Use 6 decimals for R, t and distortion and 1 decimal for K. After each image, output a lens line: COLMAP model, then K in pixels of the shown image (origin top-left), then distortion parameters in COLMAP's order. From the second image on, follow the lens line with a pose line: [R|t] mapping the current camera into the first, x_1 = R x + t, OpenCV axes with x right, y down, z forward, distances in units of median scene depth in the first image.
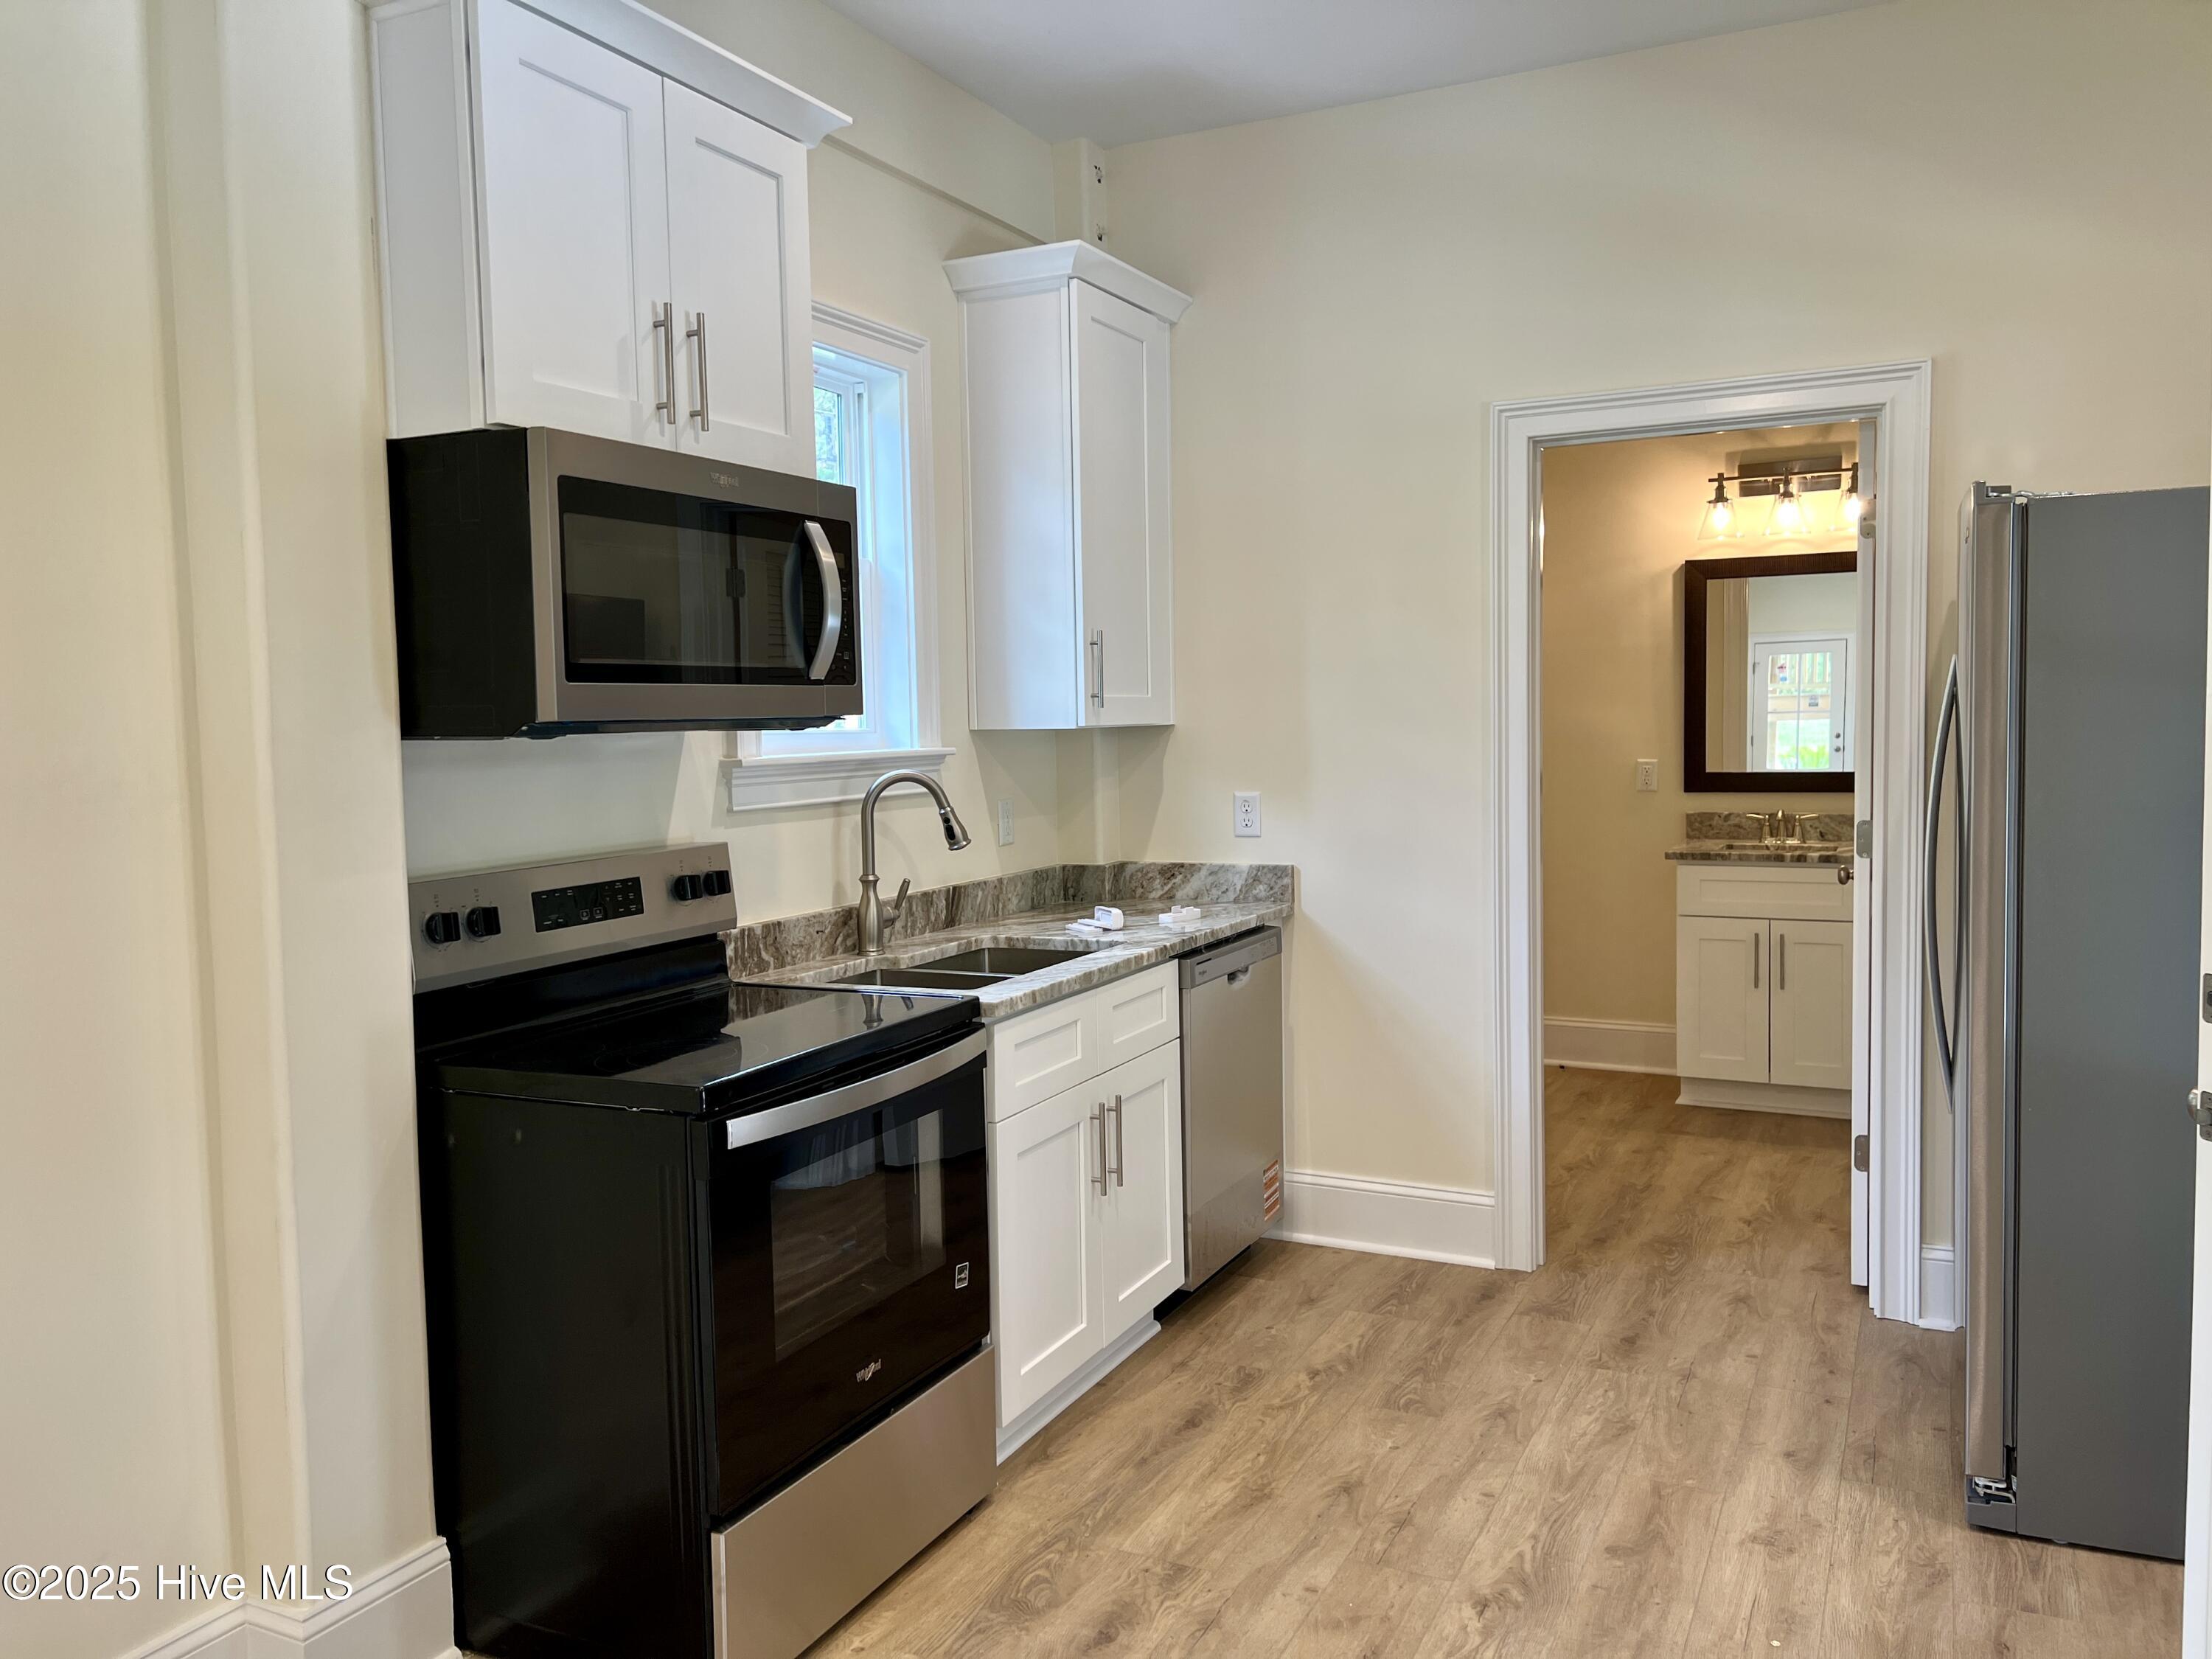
lens RADIAL K [[1662.1, 0, 1119.9], [0, 1662.1, 815.8], [0, 0, 1]] dist [0.047500, -0.054794]
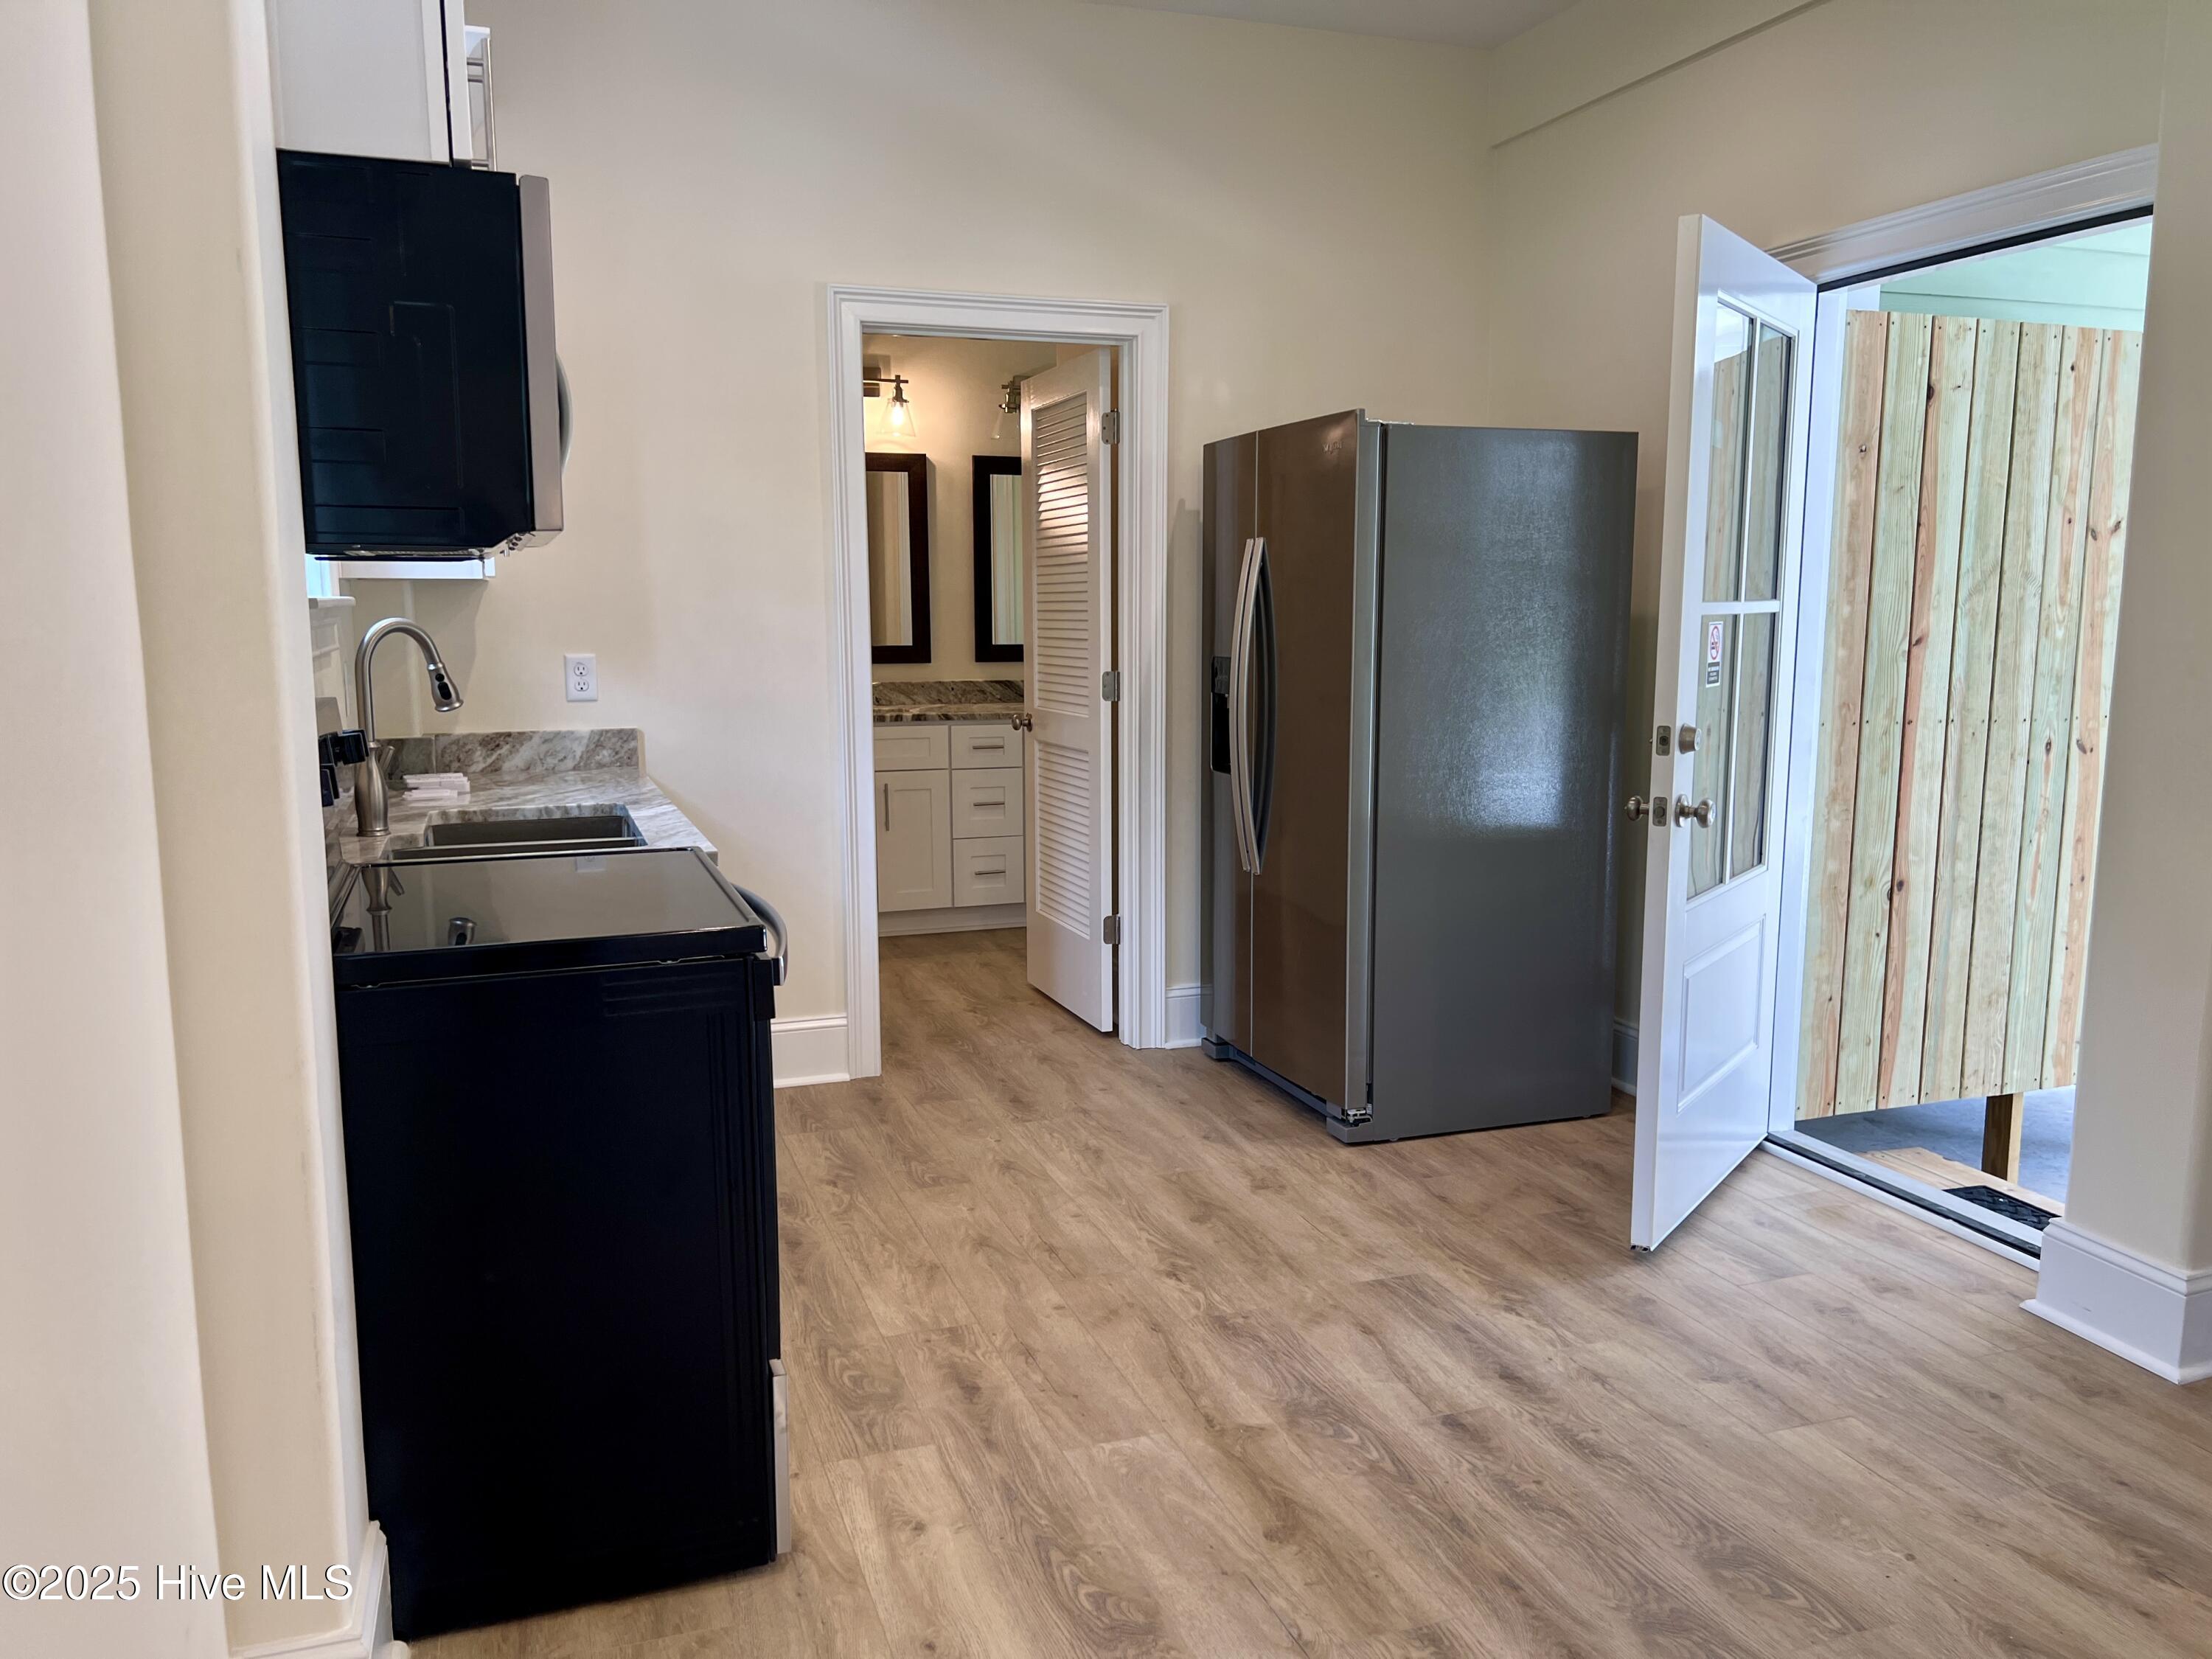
lens RADIAL K [[1662.1, 0, 1084.1], [0, 1662.1, 843.0], [0, 0, 1]] dist [0.047500, -0.054794]
pose [[0.707134, -0.088502, 0.701519, -0.496887], [0.037677, 0.995443, 0.087604, 0.025207], [-0.706075, -0.035516, 0.707245, 0.124663]]
